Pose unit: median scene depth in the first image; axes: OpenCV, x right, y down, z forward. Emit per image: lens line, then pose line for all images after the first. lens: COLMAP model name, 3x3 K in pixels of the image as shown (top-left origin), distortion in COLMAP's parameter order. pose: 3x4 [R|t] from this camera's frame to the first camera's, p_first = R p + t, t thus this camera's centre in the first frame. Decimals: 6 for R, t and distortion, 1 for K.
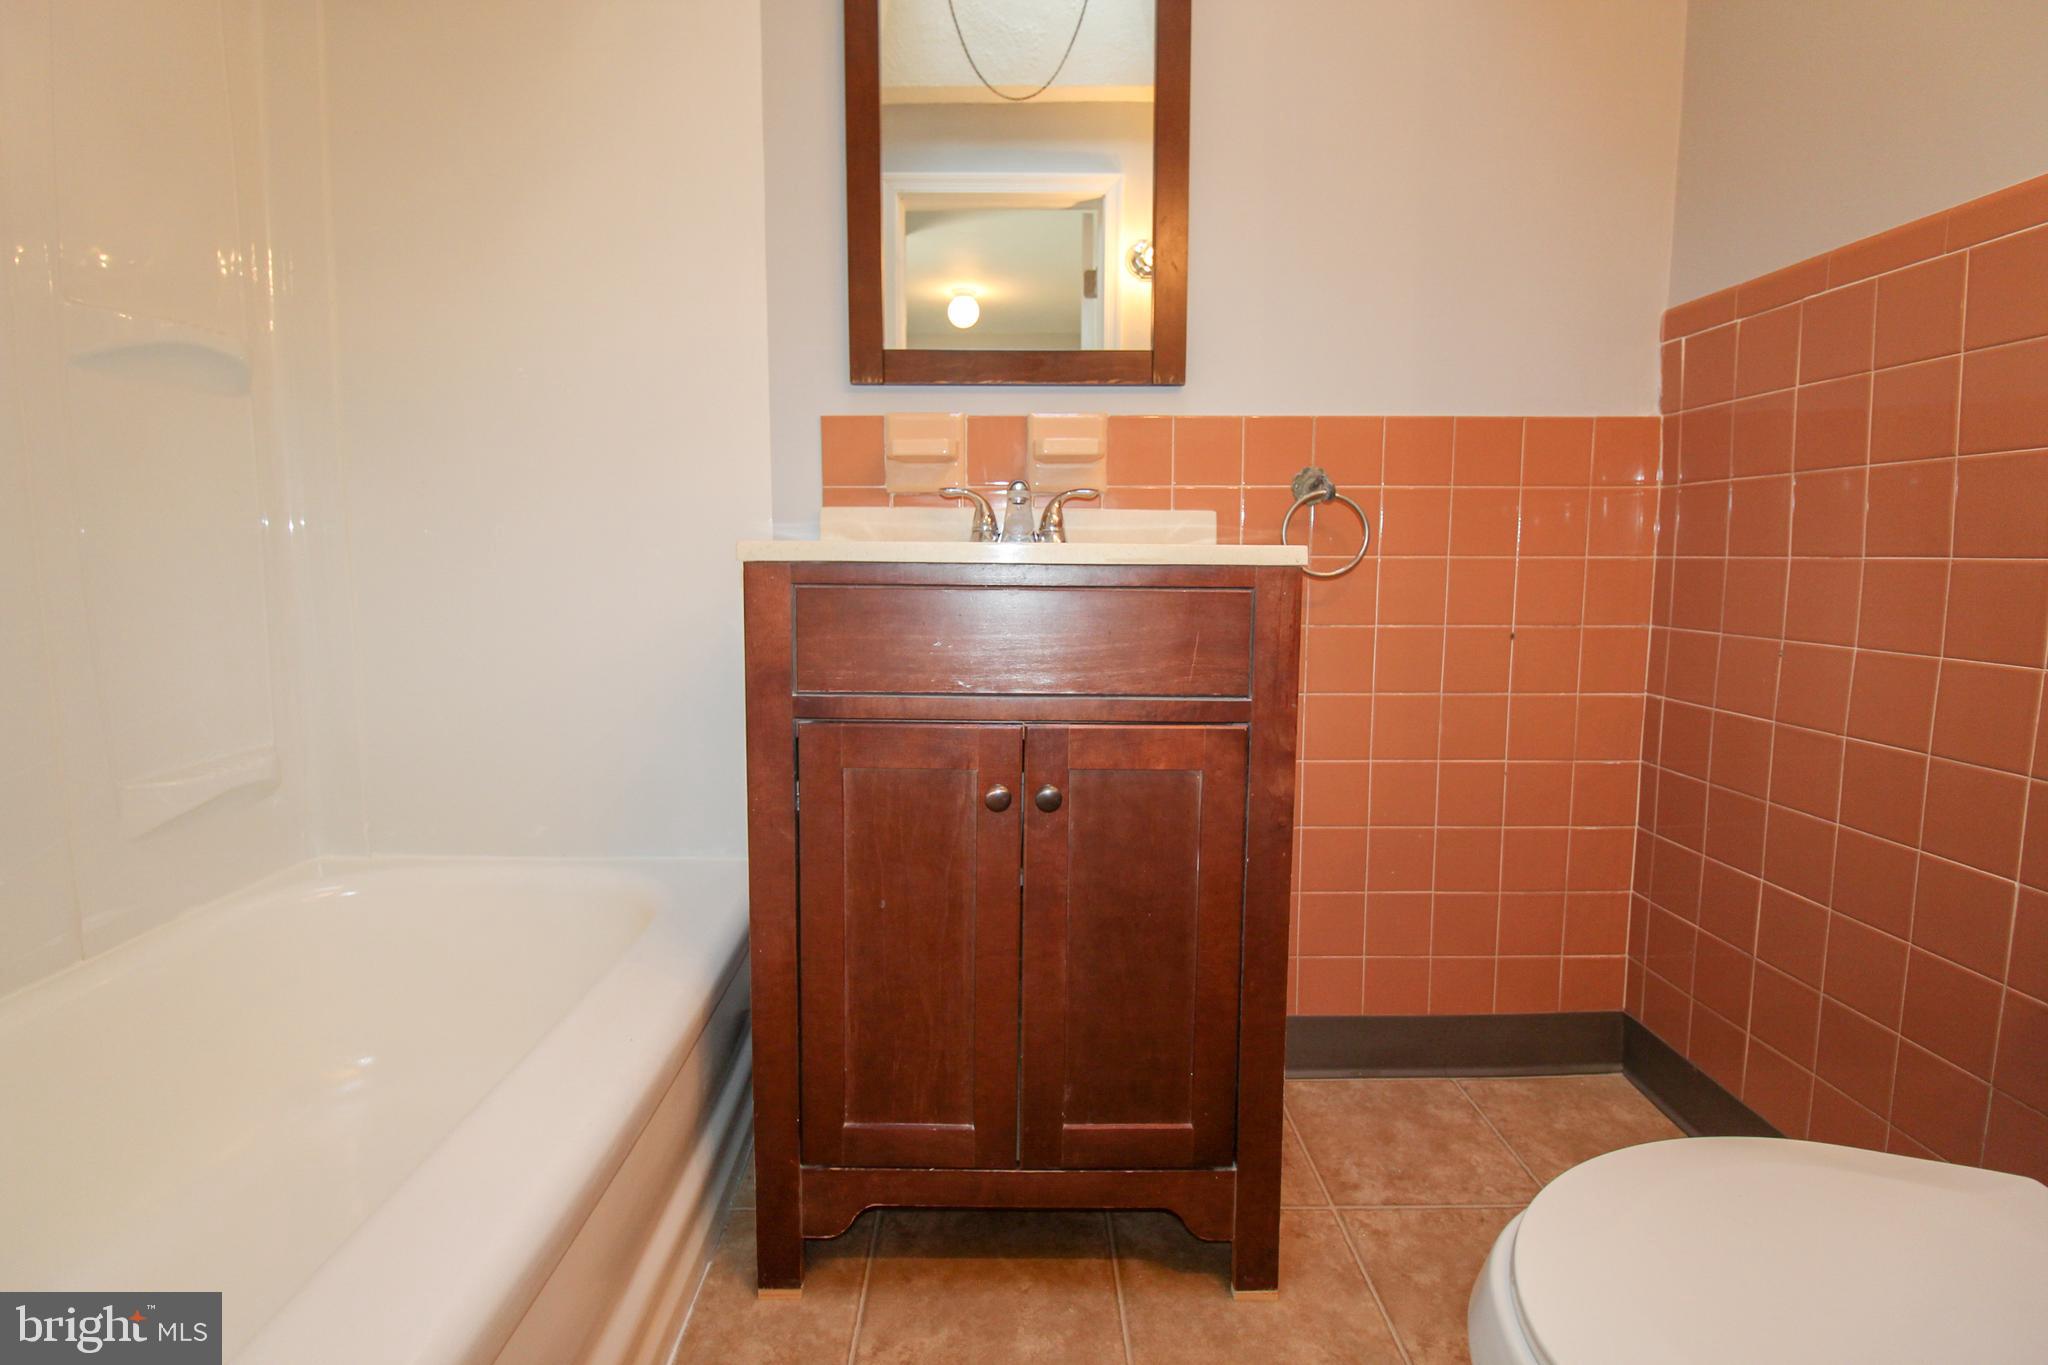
lens RADIAL K [[984.5, 0, 1029.9], [0, 984.5, 668.6], [0, 0, 1]] dist [-0.006745, -0.002243]
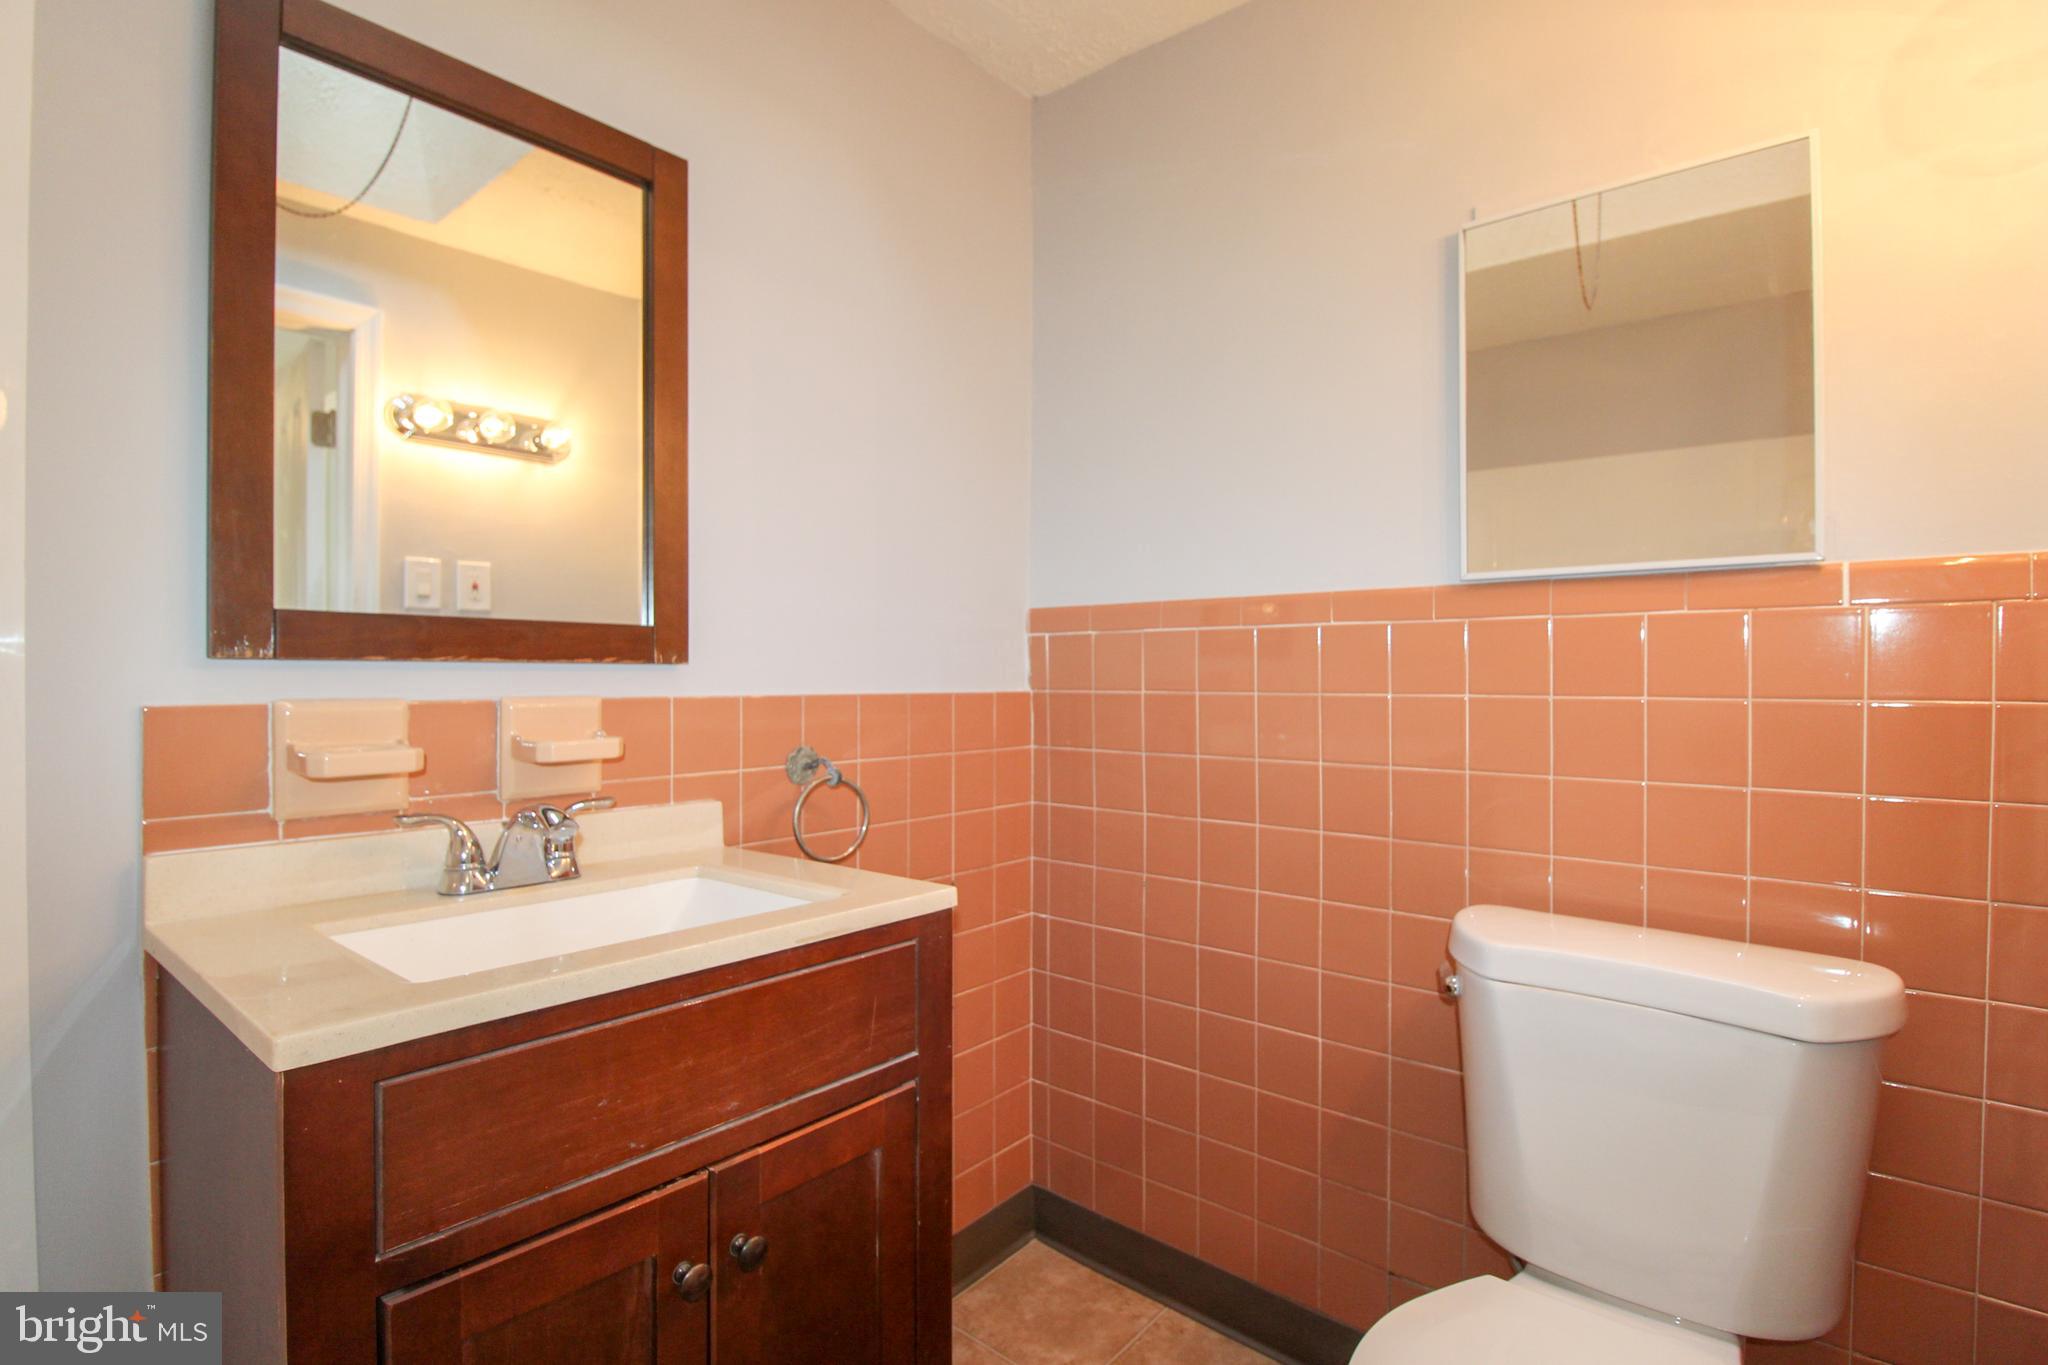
lens RADIAL K [[984.5, 0, 1034.8], [0, 984.5, 680.4], [0, 0, 1]] dist [-0.006745, -0.002243]
pose [[0.642253, -0.001377, 0.766492, -0.321295], [0.079164, 0.994770, -0.064546, -0.190521], [-0.762394, 0.102133, 0.639002, 0.190108]]
